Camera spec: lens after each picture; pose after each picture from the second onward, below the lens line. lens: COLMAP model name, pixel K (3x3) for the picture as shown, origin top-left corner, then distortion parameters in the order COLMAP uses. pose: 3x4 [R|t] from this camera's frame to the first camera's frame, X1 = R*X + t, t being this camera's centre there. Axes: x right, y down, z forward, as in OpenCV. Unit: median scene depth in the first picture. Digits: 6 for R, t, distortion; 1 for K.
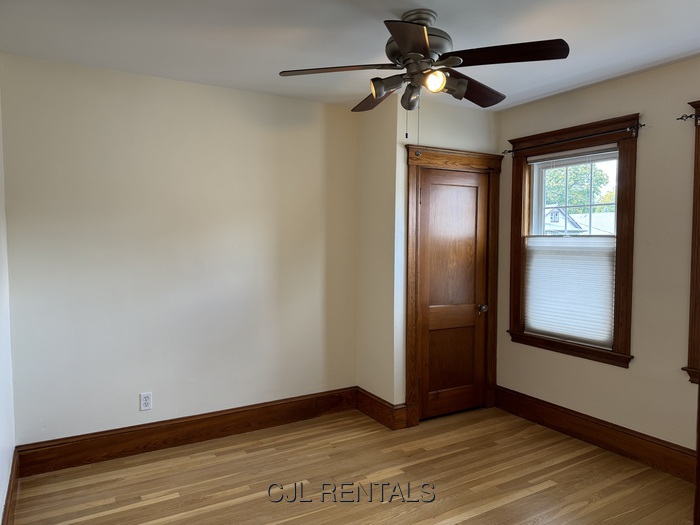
lens RADIAL K [[491.2, 0, 350.0], [0, 491.2, 262.5], [0, 0, 1]] dist [-0.005920, -0.002466]
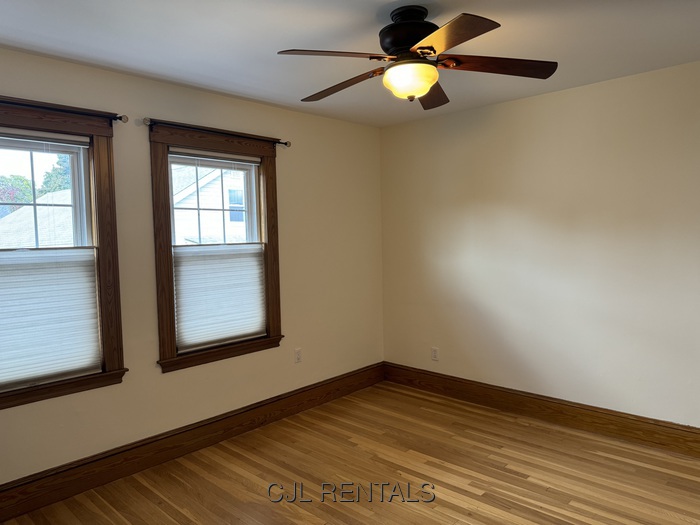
lens RADIAL K [[491.2, 0, 350.0], [0, 491.2, 262.5], [0, 0, 1]] dist [-0.005920, -0.002466]
pose [[-0.264808, -0.025903, 0.963953, -0.457584], [0.099351, 0.993587, 0.053992, -0.027480], [-0.959170, 0.110067, -0.260536, 0.803048]]
